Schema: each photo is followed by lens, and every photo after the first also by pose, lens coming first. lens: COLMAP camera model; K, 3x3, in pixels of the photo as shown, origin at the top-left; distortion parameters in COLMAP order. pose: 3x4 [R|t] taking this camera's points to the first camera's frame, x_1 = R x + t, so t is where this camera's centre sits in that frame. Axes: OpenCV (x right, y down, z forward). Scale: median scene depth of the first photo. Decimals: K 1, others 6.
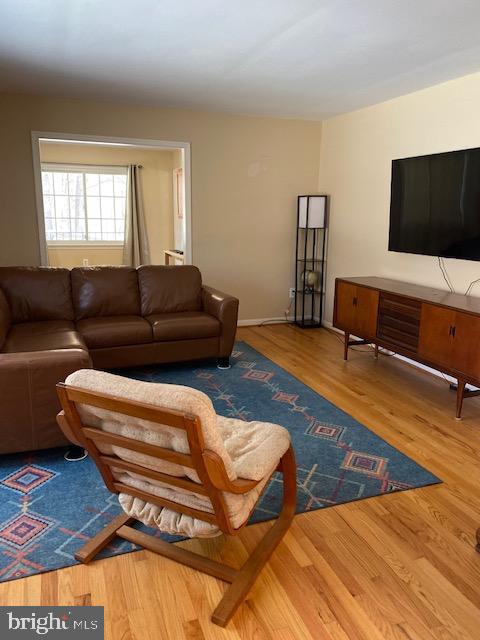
lens RADIAL K [[487.1, 0, 237.1], [0, 487.1, 317.3], [0, 0, 1]] dist [0.073958, -0.032032]
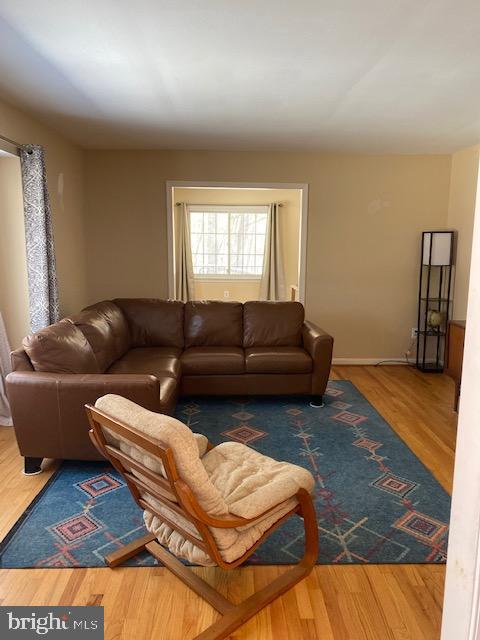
lens RADIAL K [[487.1, 0, 240.2], [0, 487.1, 320.1], [0, 0, 1]] dist [0.073958, -0.032032]
pose [[0.946470, 0.046250, -0.319462, 0.167308], [-0.064399, 0.996841, -0.046476, -0.017172], [0.316304, 0.064561, 0.946459, -0.005370]]
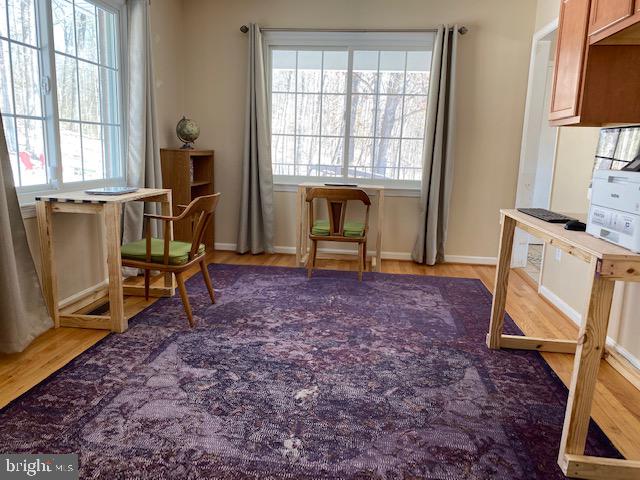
lens RADIAL K [[487.1, 0, 317.1], [0, 487.1, 239.7], [0, 0, 1]] dist [0.073958, -0.032032]
pose [[0.895755, 0.090972, -0.435139, -0.229755], [-0.107083, 0.994170, -0.012590, -0.195409], [0.431457, 0.057873, 0.900275, 1.256560]]
